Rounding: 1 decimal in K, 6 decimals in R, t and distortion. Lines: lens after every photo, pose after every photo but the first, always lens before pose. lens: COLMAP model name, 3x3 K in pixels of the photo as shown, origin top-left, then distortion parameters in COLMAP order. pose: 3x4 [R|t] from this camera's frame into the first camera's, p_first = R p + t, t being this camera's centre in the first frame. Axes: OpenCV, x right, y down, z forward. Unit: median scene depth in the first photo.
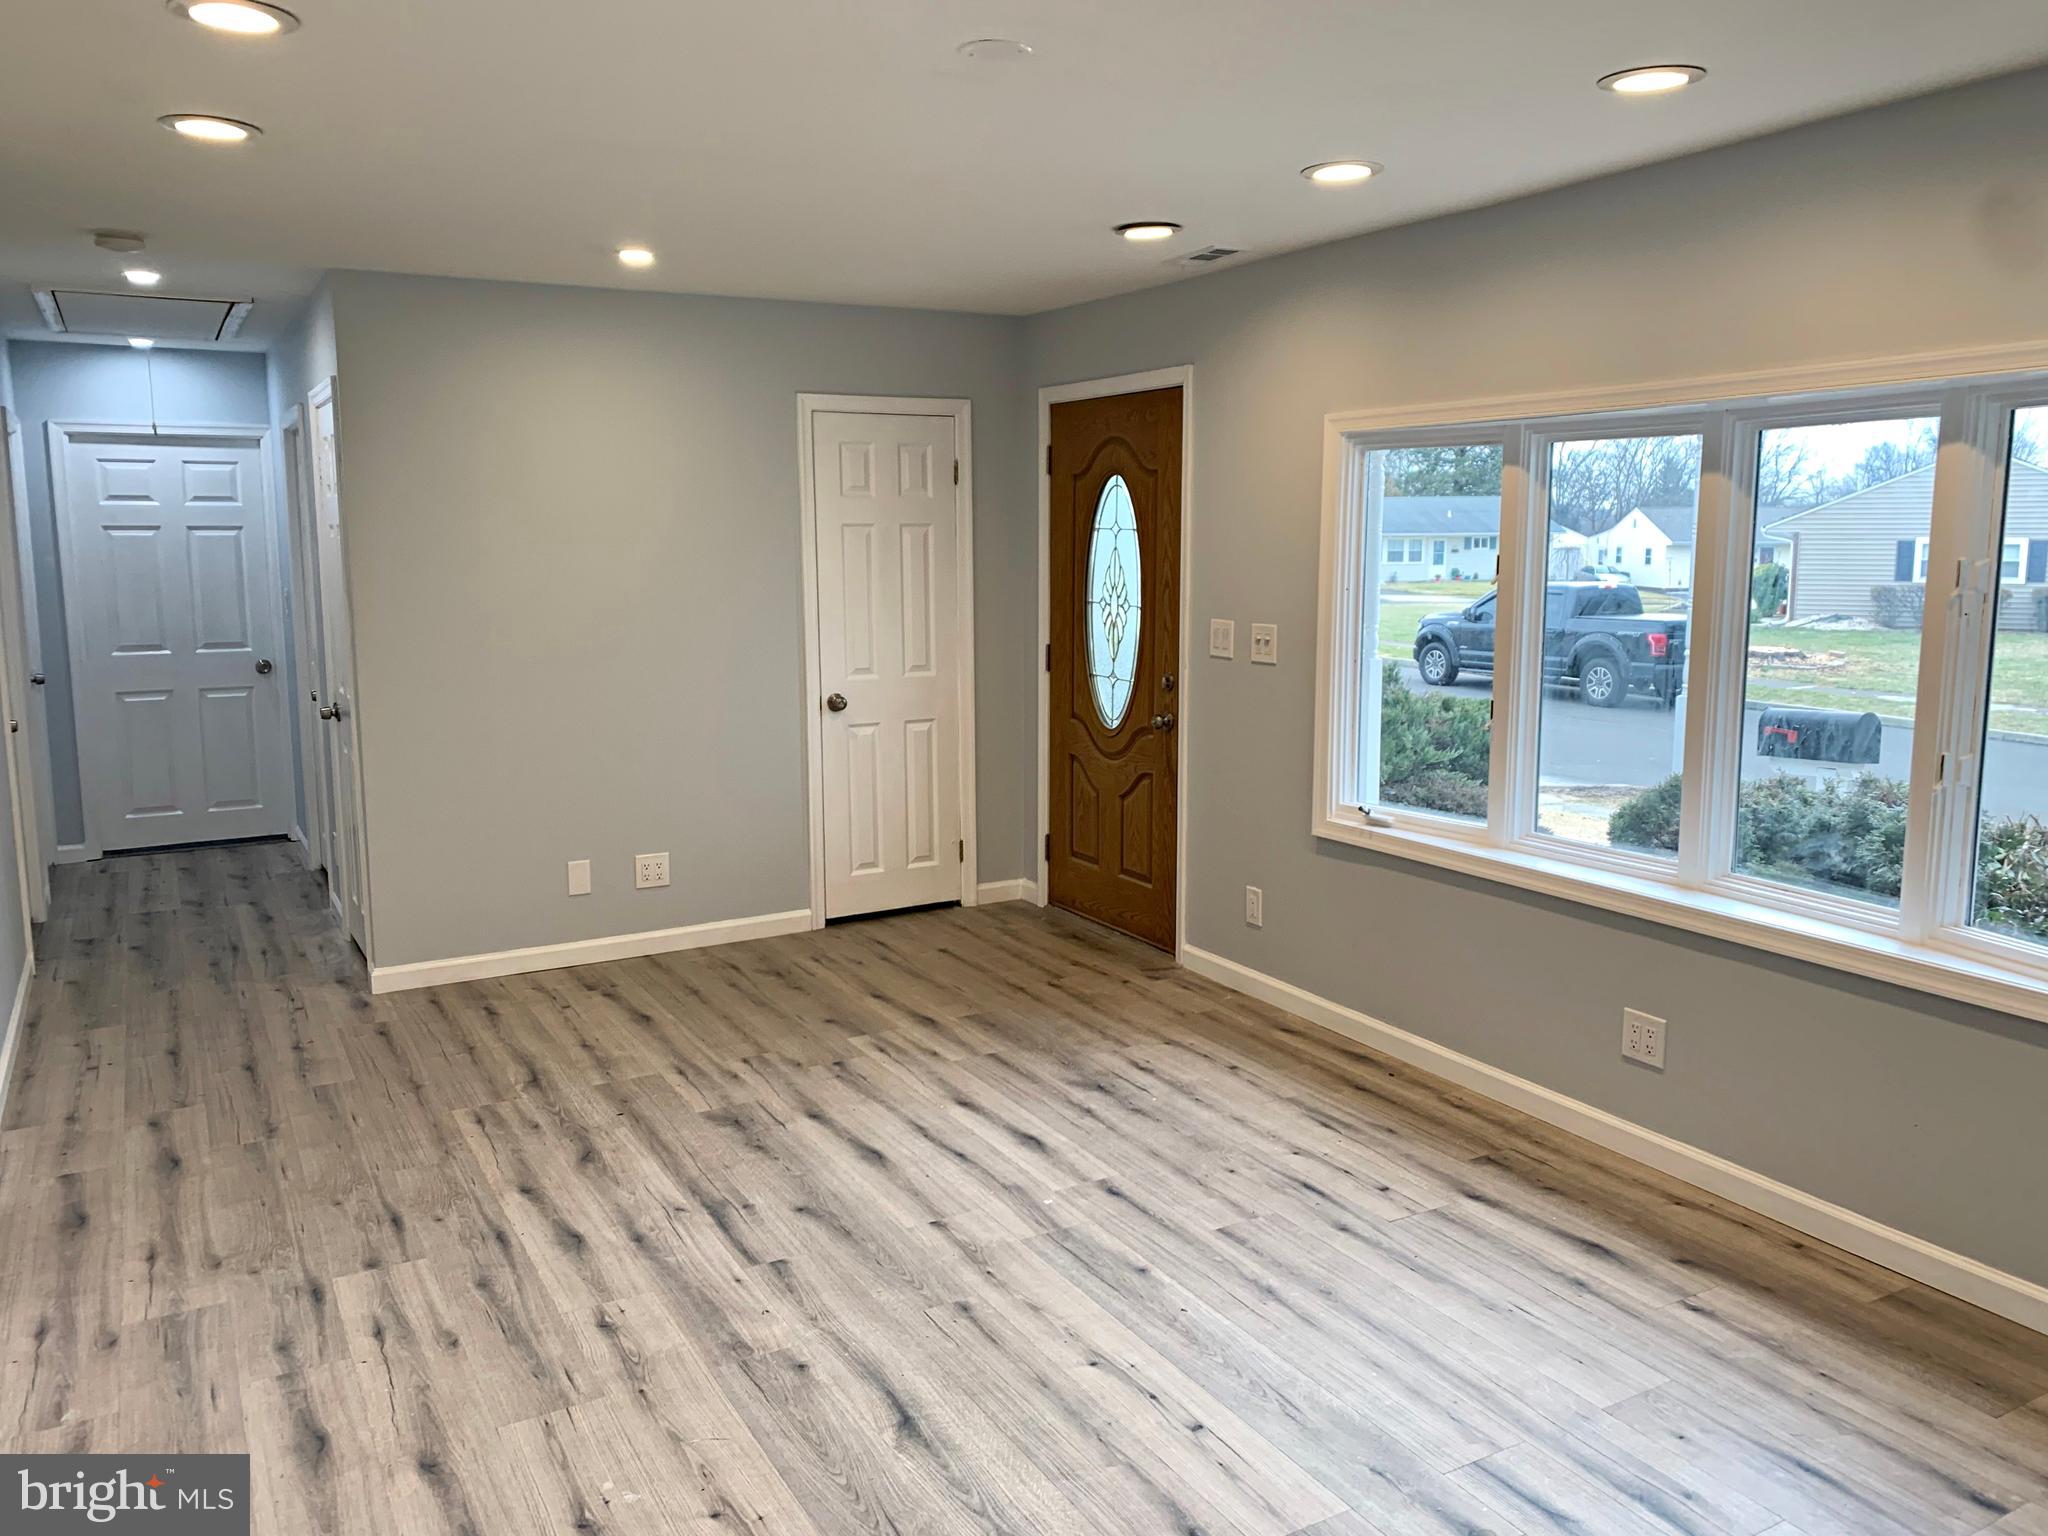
lens RADIAL K [[1550.6, 0, 1015.9], [0, 1550.6, 741.9], [0, 0, 1]] dist [0.087188, -0.106074]
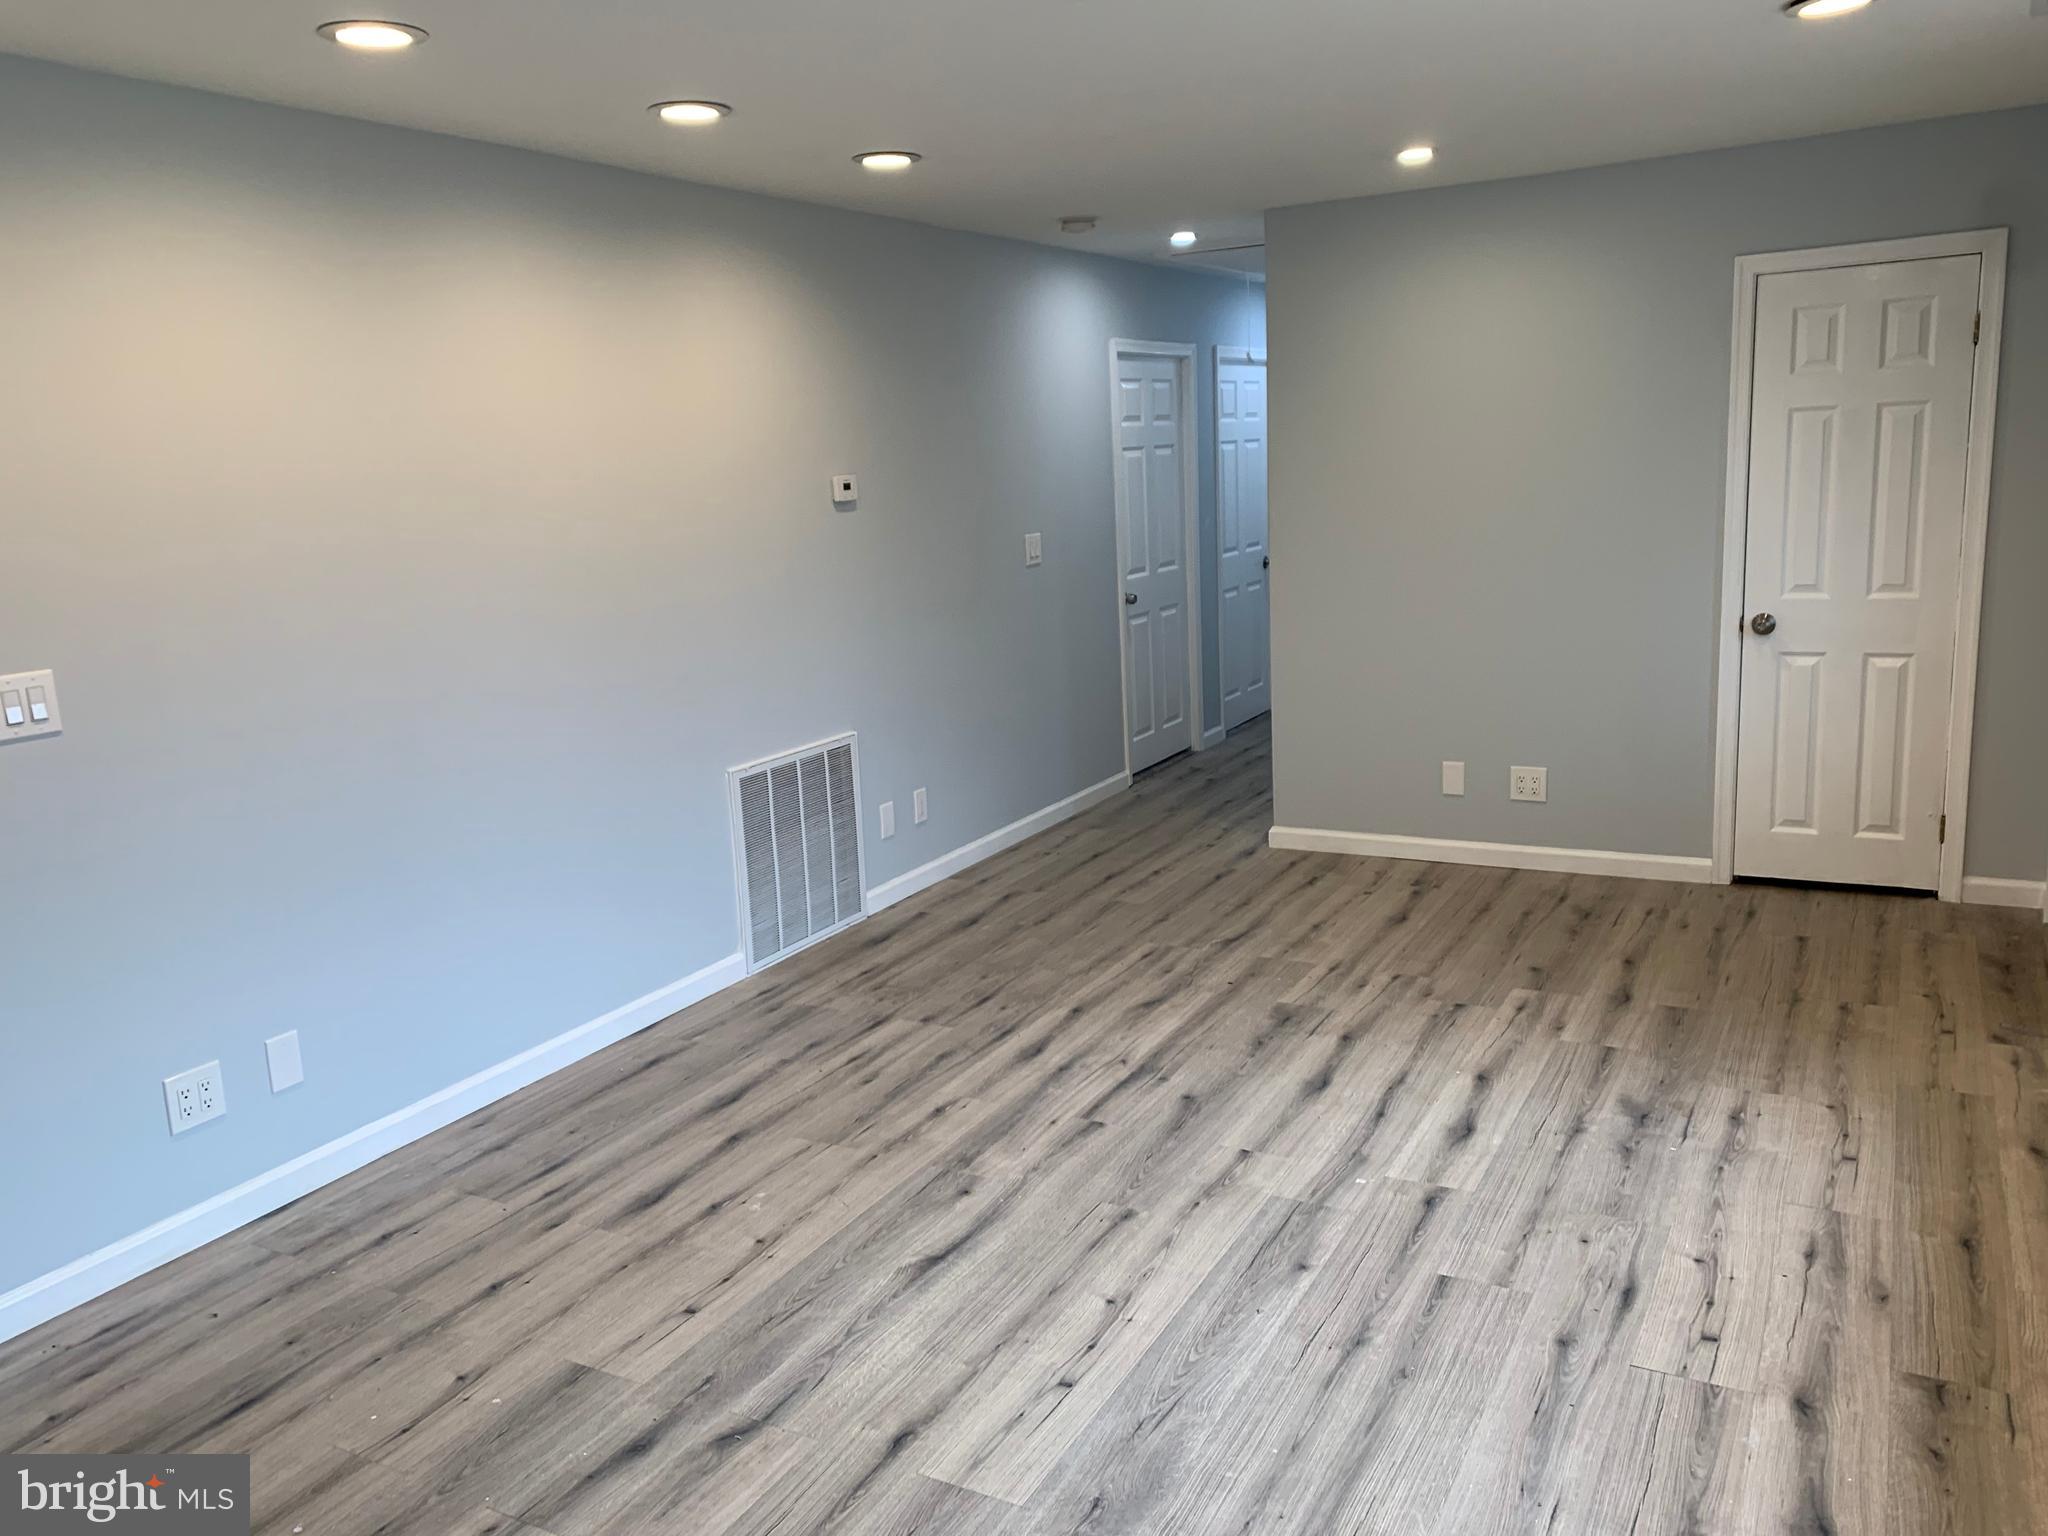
lens RADIAL K [[1565.0, 0, 1052.8], [0, 1565.0, 734.0], [0, 0, 1]] dist [0.074592, -0.062691]
pose [[0.538901, 0.131751, -0.832002, 0.645506], [-0.073732, 0.991280, 0.109217, -0.051672], [0.839136, 0.002488, 0.543915, 0.338082]]
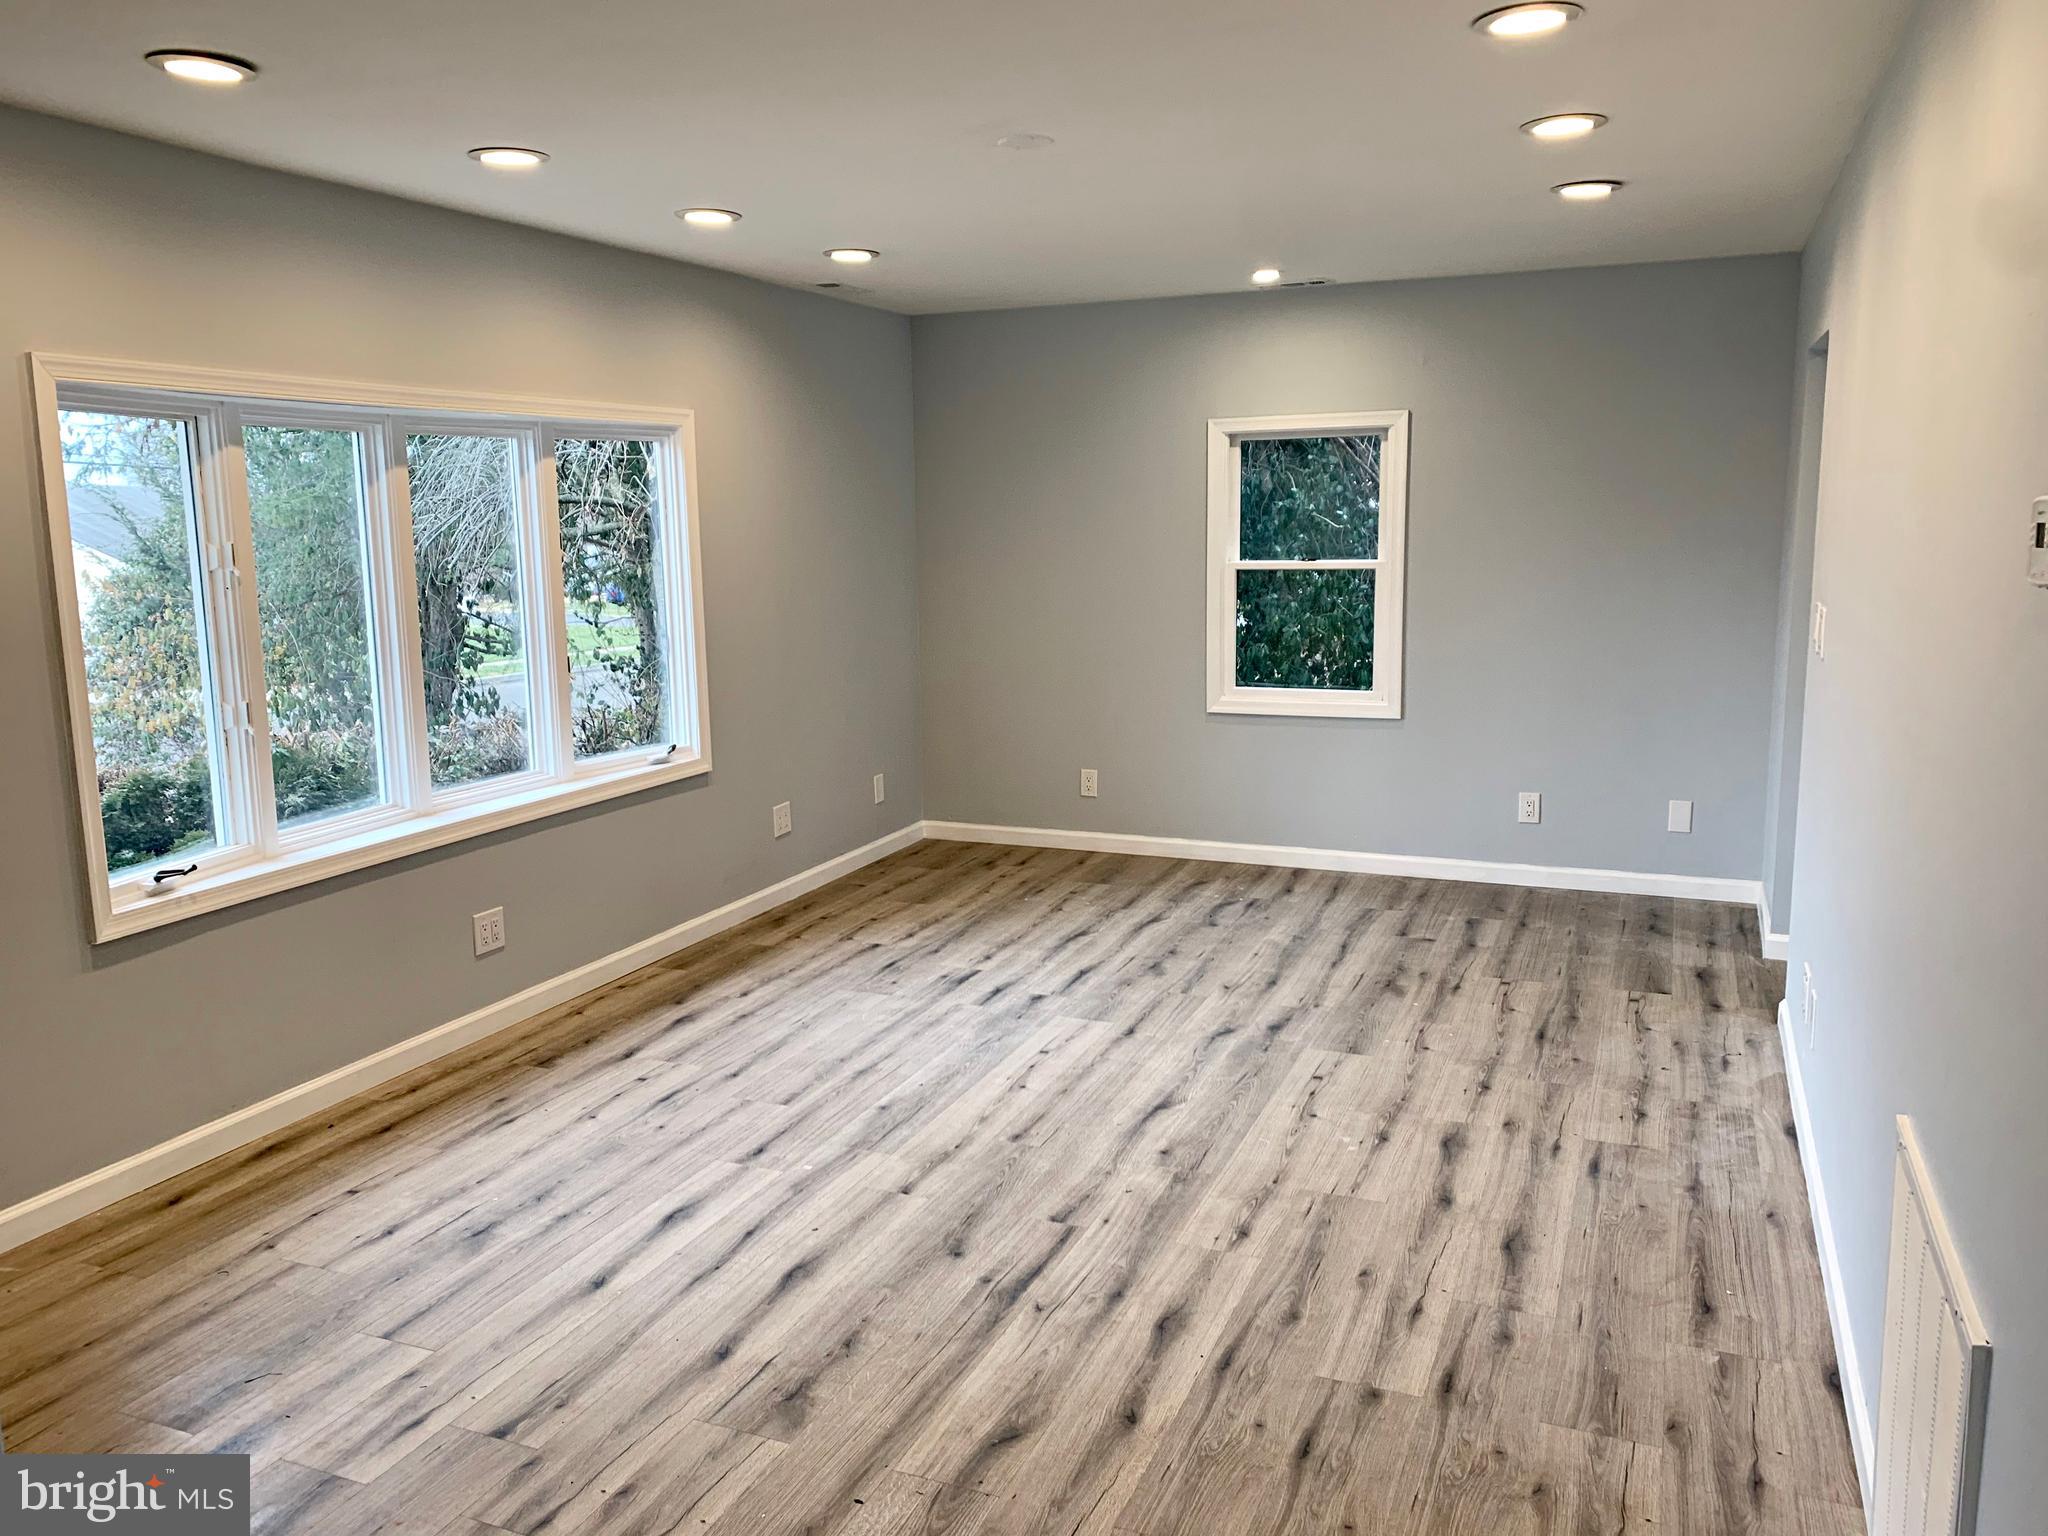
lens RADIAL K [[1544.7, 0, 1024.0], [0, 1544.7, 768.0], [0, 0, 1]] dist [0.177337, -0.393629]
pose [[-0.615283, -0.112731, 0.780204, -0.808966], [0.131291, 0.961245, 0.242427, -0.177189], [-0.777296, 0.251595, -0.576638, 1.381527]]
